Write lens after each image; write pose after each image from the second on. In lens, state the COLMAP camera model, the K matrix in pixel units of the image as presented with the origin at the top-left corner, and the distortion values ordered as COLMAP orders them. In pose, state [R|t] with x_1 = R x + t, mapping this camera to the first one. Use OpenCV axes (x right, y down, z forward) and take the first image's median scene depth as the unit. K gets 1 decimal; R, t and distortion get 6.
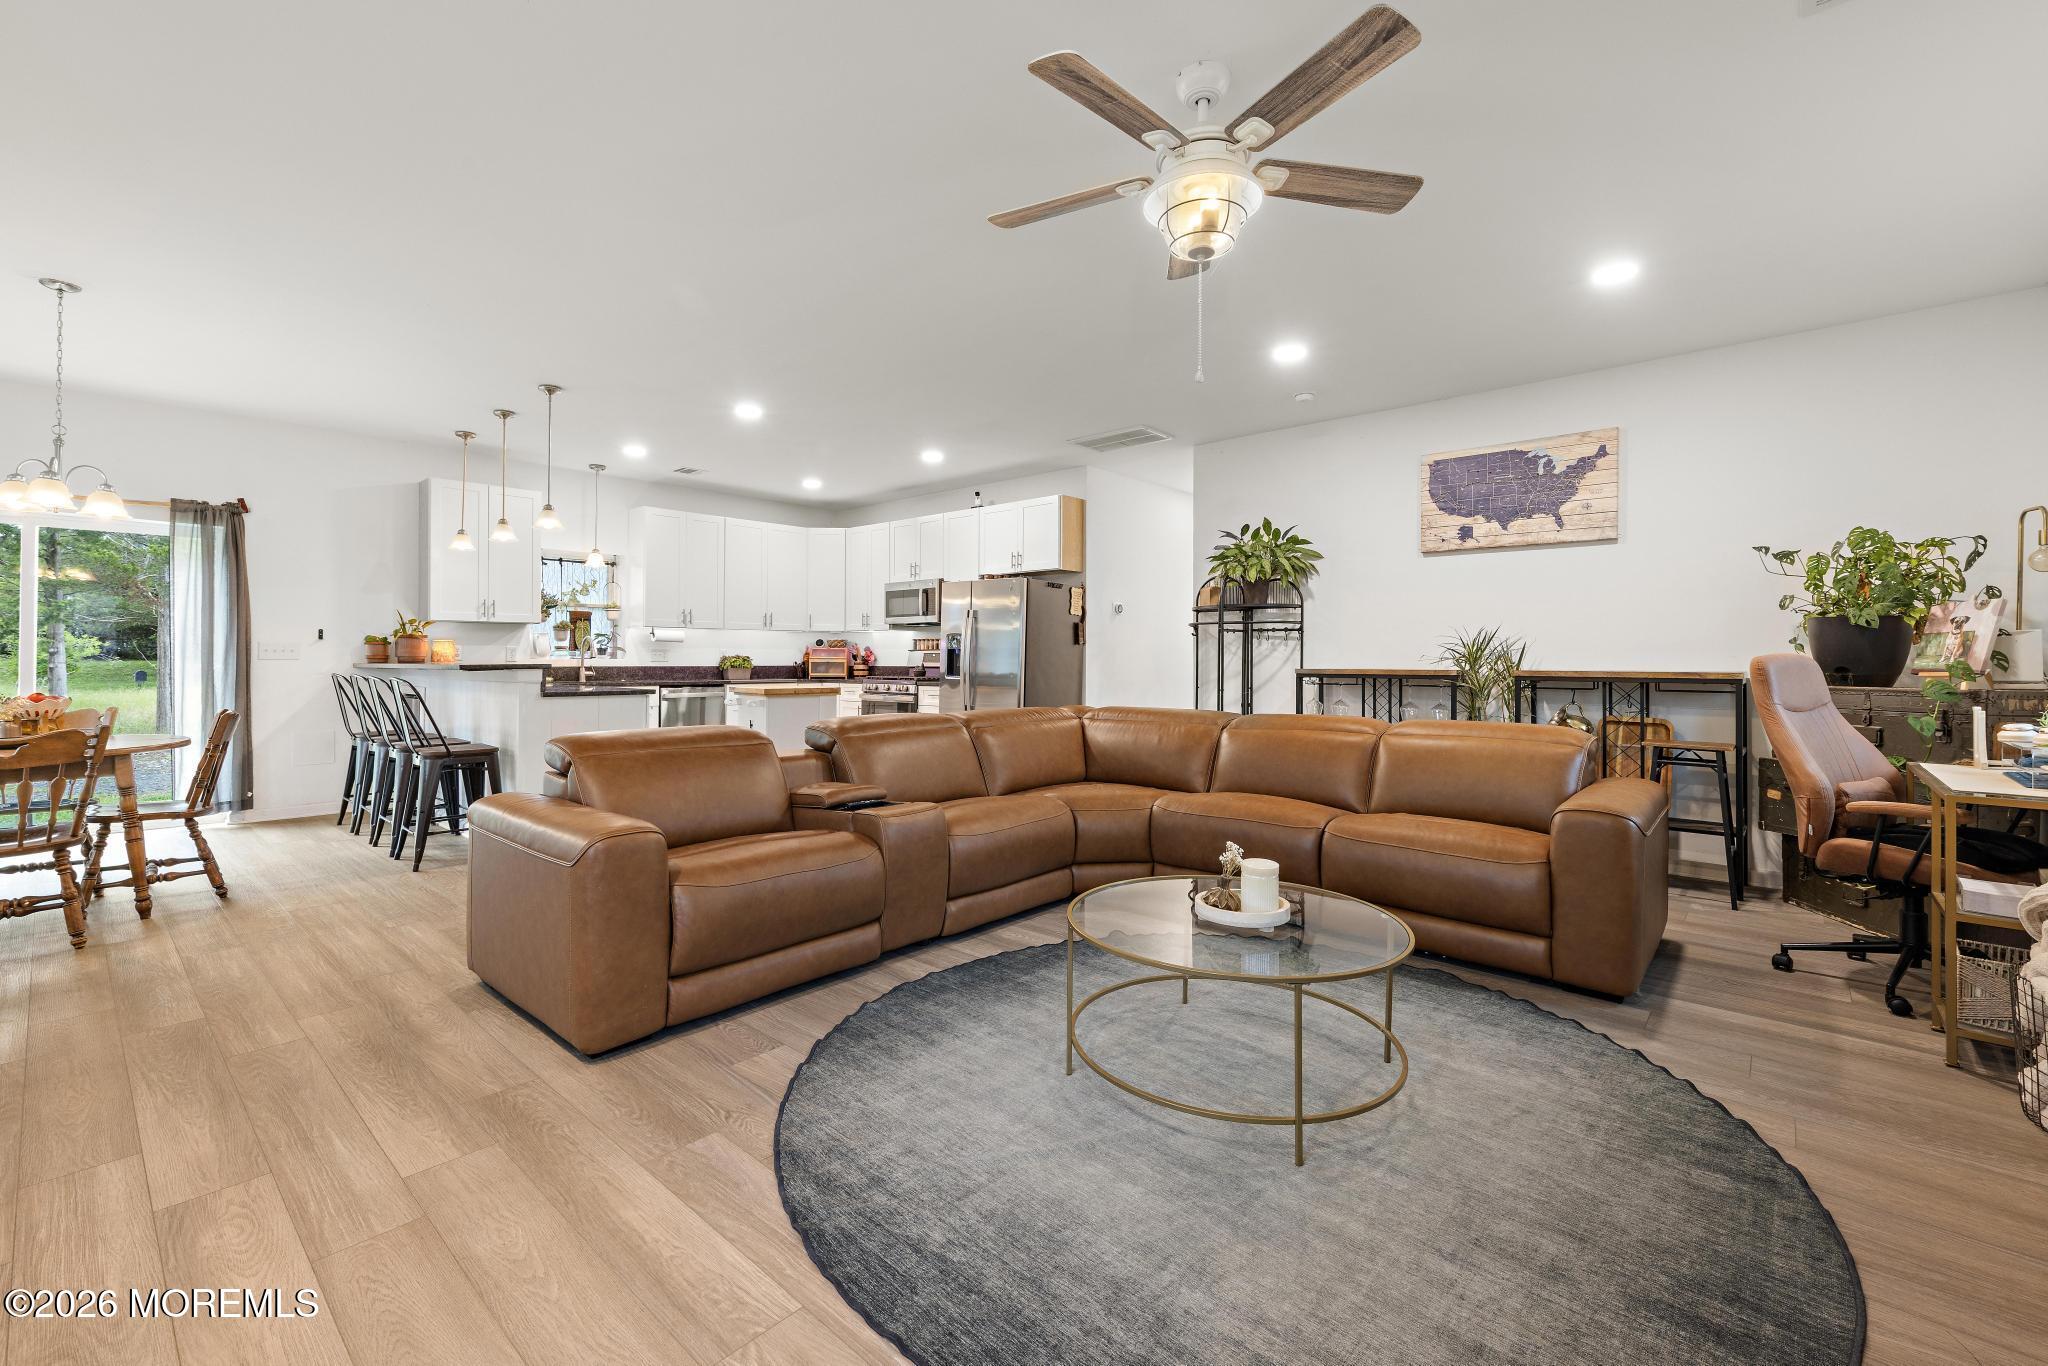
lens RADIAL K [[862.2, 0, 1028.7], [0, 862.2, 655.0], [0, 0, 1]] dist [0.006899, -0.001650]
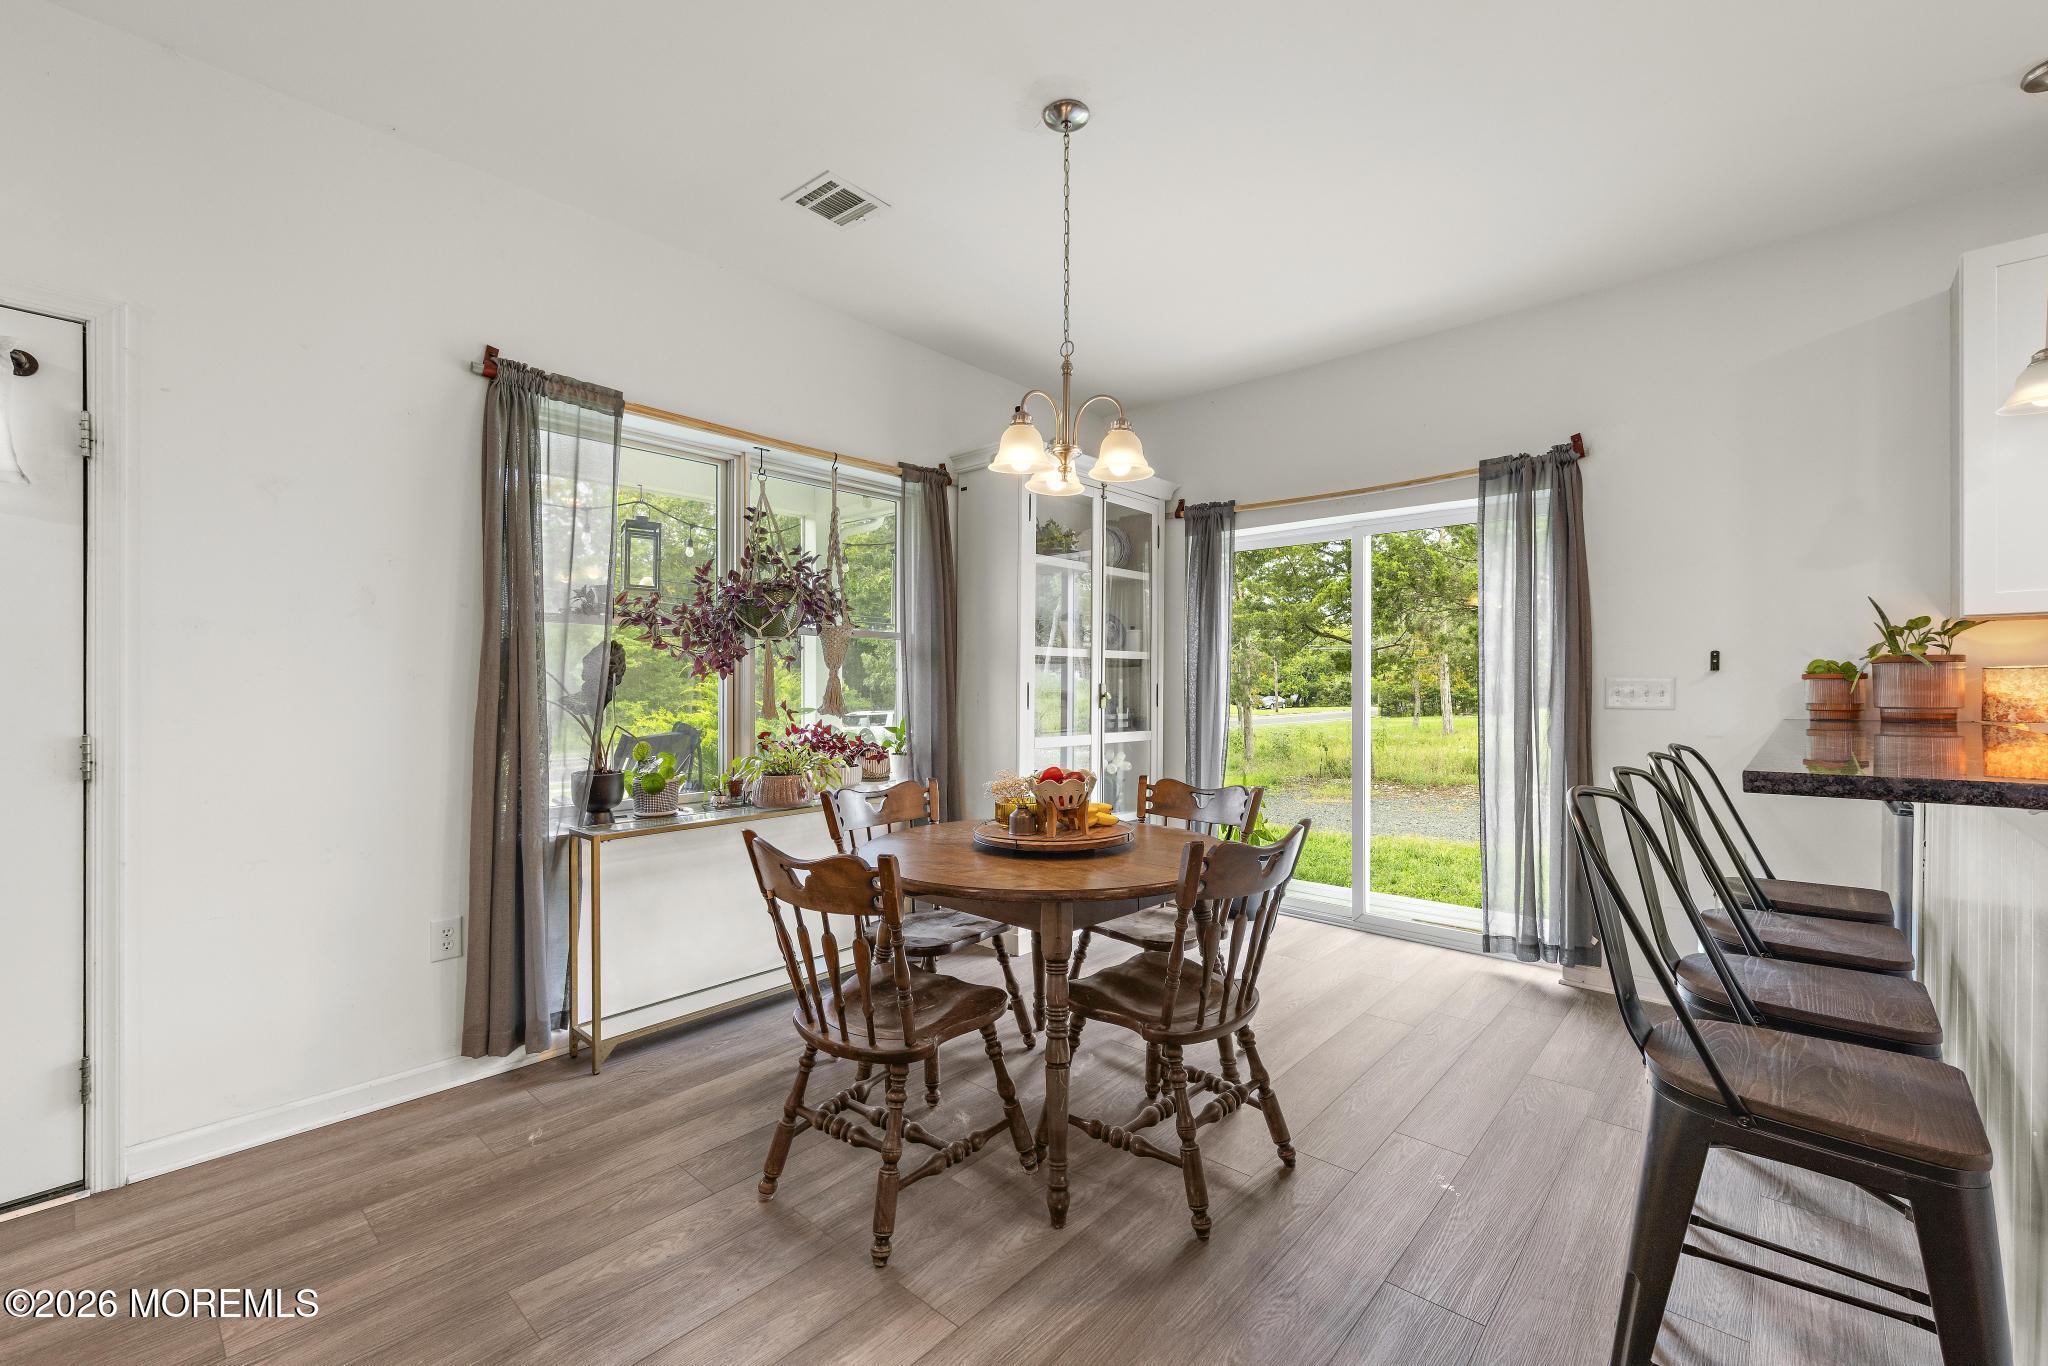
lens RADIAL K [[862.2, 0, 1021.0], [0, 862.2, 682.6], [0, 0, 1]] dist [0.006899, -0.001650]
pose [[-0.011580, -0.004032, -0.999925, -0.251081], [0.007556, 0.999963, -0.004120, -0.010099], [0.999904, -0.007603, -0.011549, 0.495646]]
